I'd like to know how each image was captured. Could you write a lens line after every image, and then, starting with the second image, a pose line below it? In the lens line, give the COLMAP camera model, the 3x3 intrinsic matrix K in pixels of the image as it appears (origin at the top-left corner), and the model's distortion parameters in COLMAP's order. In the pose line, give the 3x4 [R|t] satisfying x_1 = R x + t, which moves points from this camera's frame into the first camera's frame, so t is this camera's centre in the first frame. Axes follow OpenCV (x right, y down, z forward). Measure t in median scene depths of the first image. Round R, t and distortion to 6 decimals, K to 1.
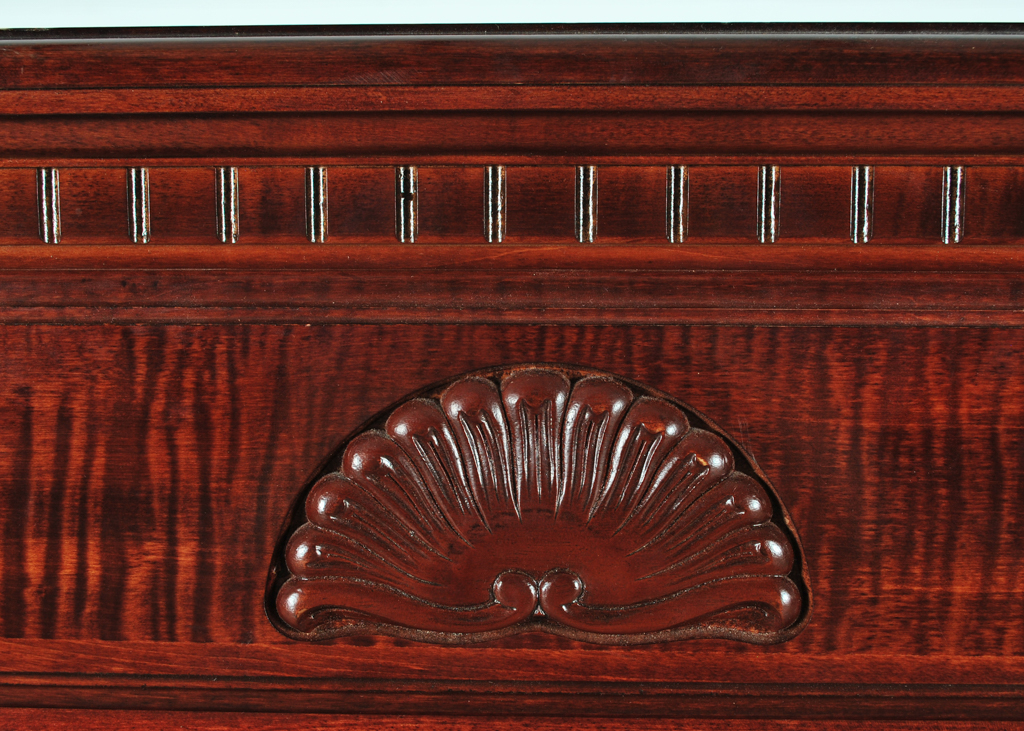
lens RADIAL K [[1785.7, 0, 508.5], [0, 1785.7, 345.2], [0, 0, 1]] dist [-0.103638, 0.000000]
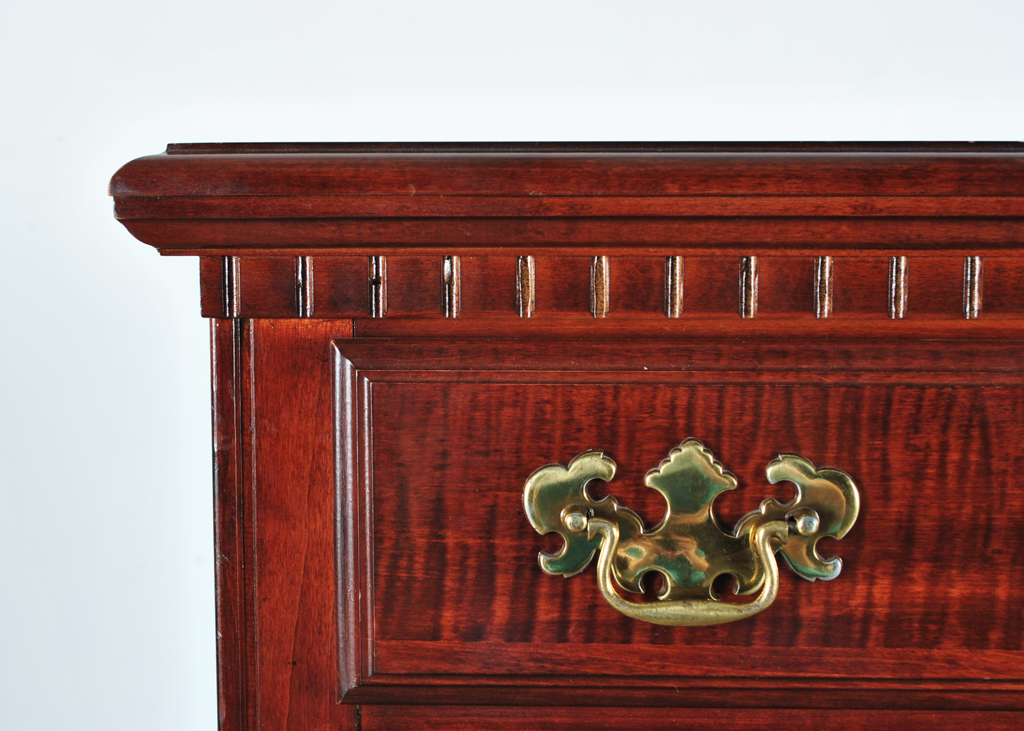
lens RADIAL K [[1439.0, 0, 534.5], [0, 1439.0, 314.9], [0, 0, 1]] dist [-0.018658, 0.000000]
pose [[0.999804, 0.001713, 0.019716, -0.635955], [-0.000544, 0.998251, -0.059110, -0.002429], [-0.019783, 0.059087, 0.998057, 0.030466]]
